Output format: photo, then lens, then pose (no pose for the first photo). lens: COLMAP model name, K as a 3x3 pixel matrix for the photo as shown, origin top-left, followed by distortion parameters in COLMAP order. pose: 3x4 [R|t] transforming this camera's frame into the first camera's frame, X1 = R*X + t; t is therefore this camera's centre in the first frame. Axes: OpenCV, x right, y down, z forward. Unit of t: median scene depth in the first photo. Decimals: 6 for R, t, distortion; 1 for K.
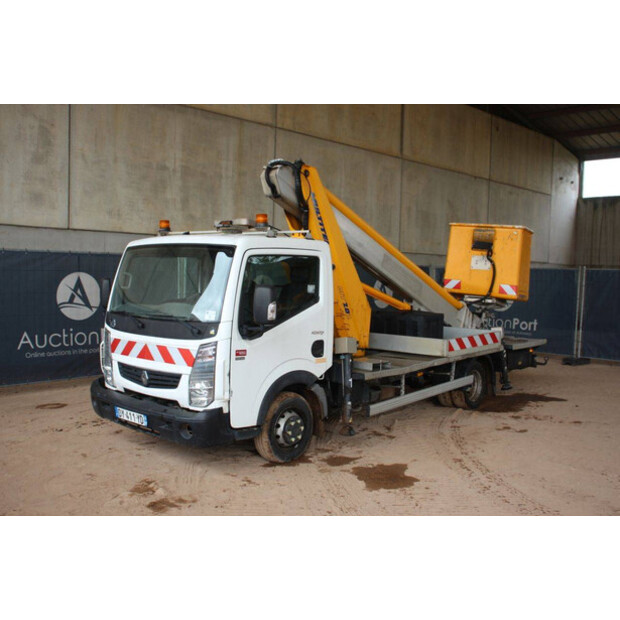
lens RADIAL K [[662.2, 0, 313.8], [0, 662.2, 307.6], [0, 0, 1]] dist [-0.033158, 0.000000]
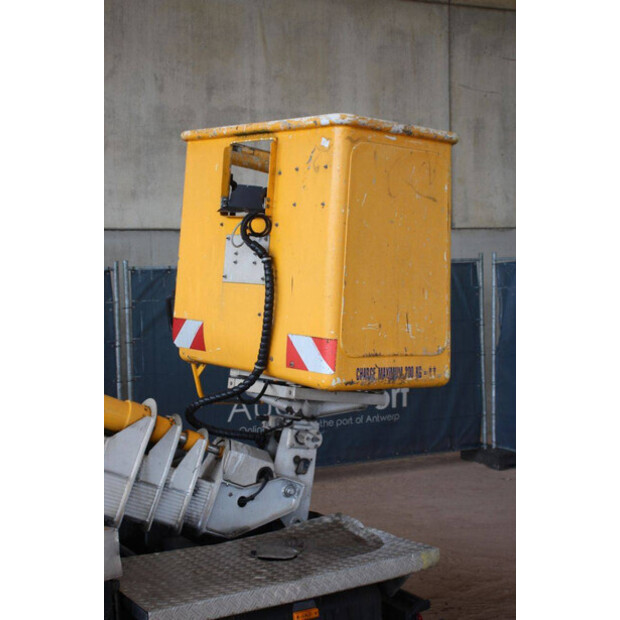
lens RADIAL K [[1008.2, 0, 307.7], [0, 1008.2, 312.9], [0, 0, 1]] dist [0.150017, 0.000000]
pose [[0.945918, -0.036487, -0.322346, 0.417145], [0.033112, 0.999324, -0.015951, -0.036400], [0.322710, 0.004415, 0.946487, 0.588300]]
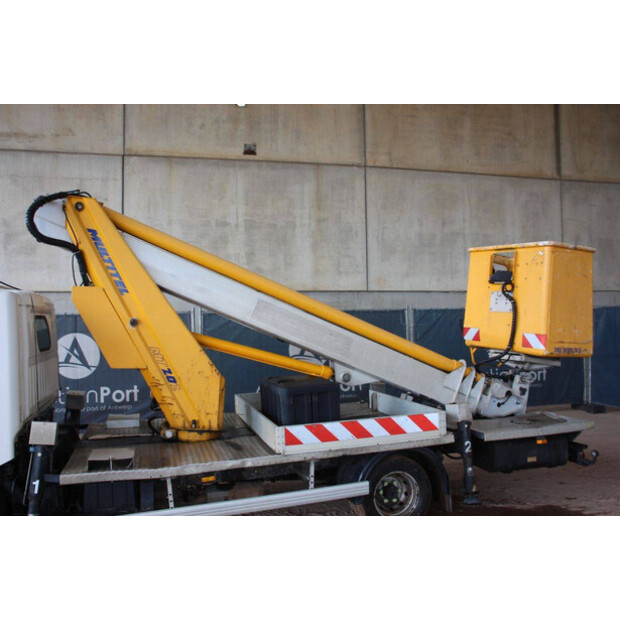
lens RADIAL K [[571.9, 0, 313.2], [0, 571.9, 310.7], [0, 0, 1]] dist [-0.081150, 0.000000]
pose [[0.844894, -0.047530, -0.532818, 0.397149], [0.009744, 0.997247, -0.073508, -0.017730], [0.534845, 0.056914, 0.843031, 0.403589]]
